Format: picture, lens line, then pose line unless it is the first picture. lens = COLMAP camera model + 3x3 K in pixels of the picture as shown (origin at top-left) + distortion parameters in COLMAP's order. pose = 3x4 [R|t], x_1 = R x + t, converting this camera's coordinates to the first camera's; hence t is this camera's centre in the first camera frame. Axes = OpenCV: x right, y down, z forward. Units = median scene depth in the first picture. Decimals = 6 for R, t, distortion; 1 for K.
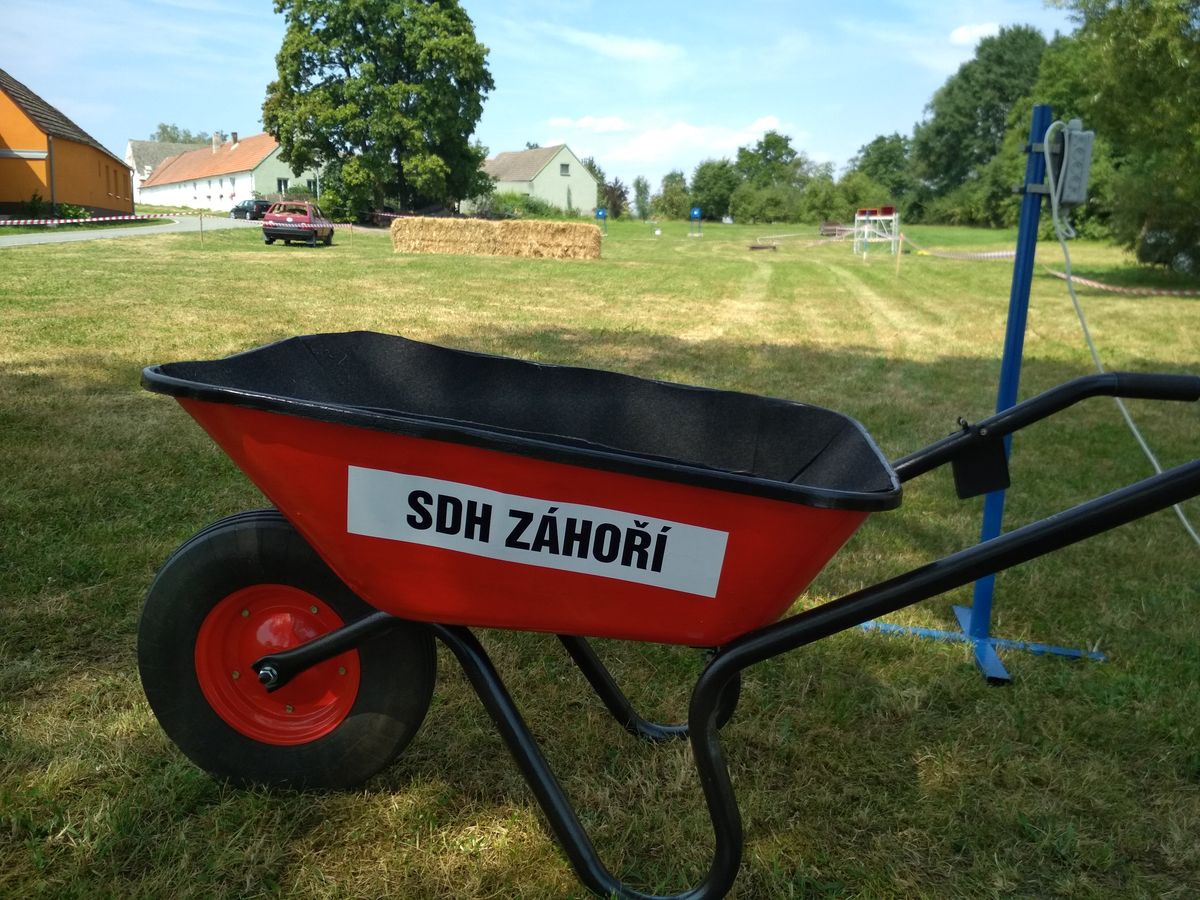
lens RADIAL K [[1077.0, 0, 606.3], [0, 1077.0, 446.5], [0, 0, 1]] dist [0.116624, -0.261206]
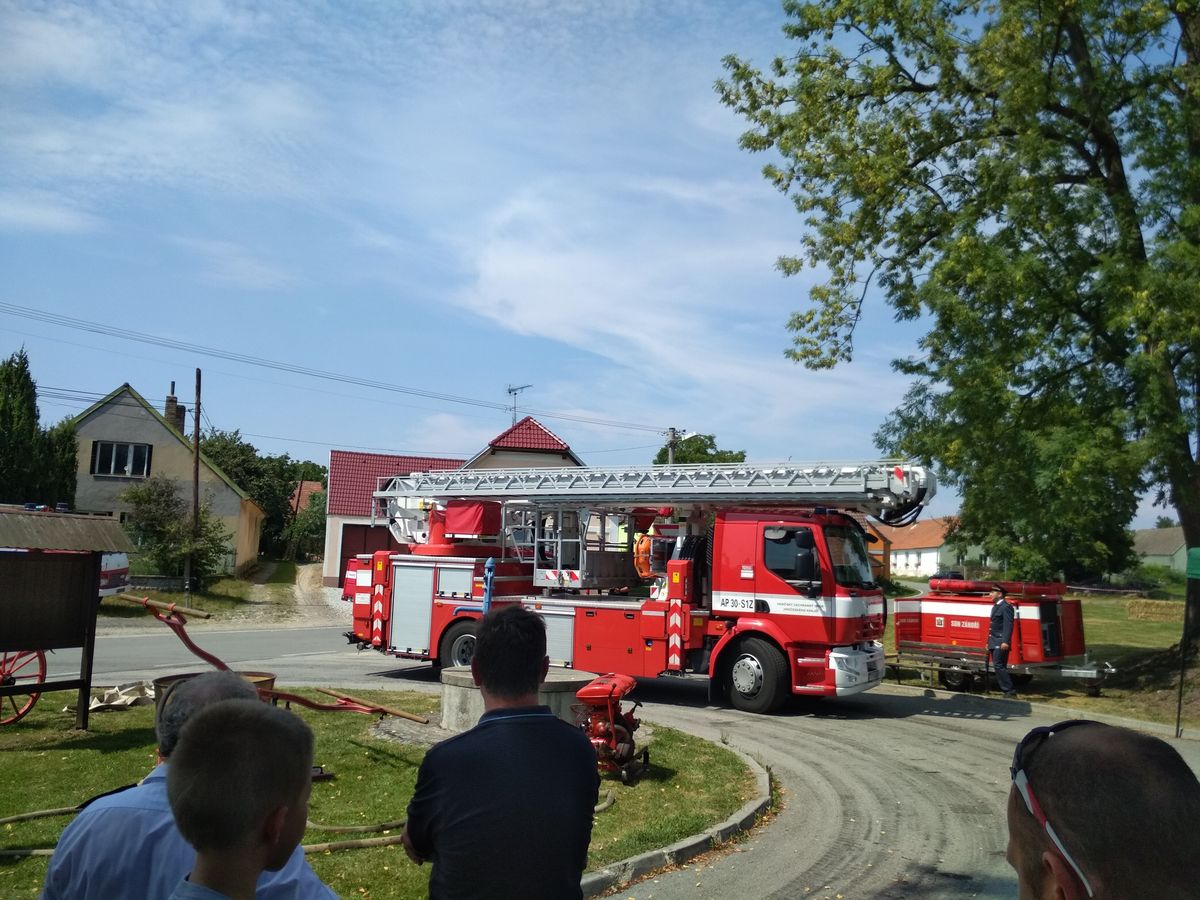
lens RADIAL K [[1077.0, 0, 606.3], [0, 1077.0, 446.5], [0, 0, 1]] dist [0.116624, -0.261206]
pose [[0.867826, -0.035355, -0.495608, -0.013730], [-0.122333, 0.951556, -0.282091, 0.053911], [0.481572, 0.305435, 0.821461, -0.324221]]
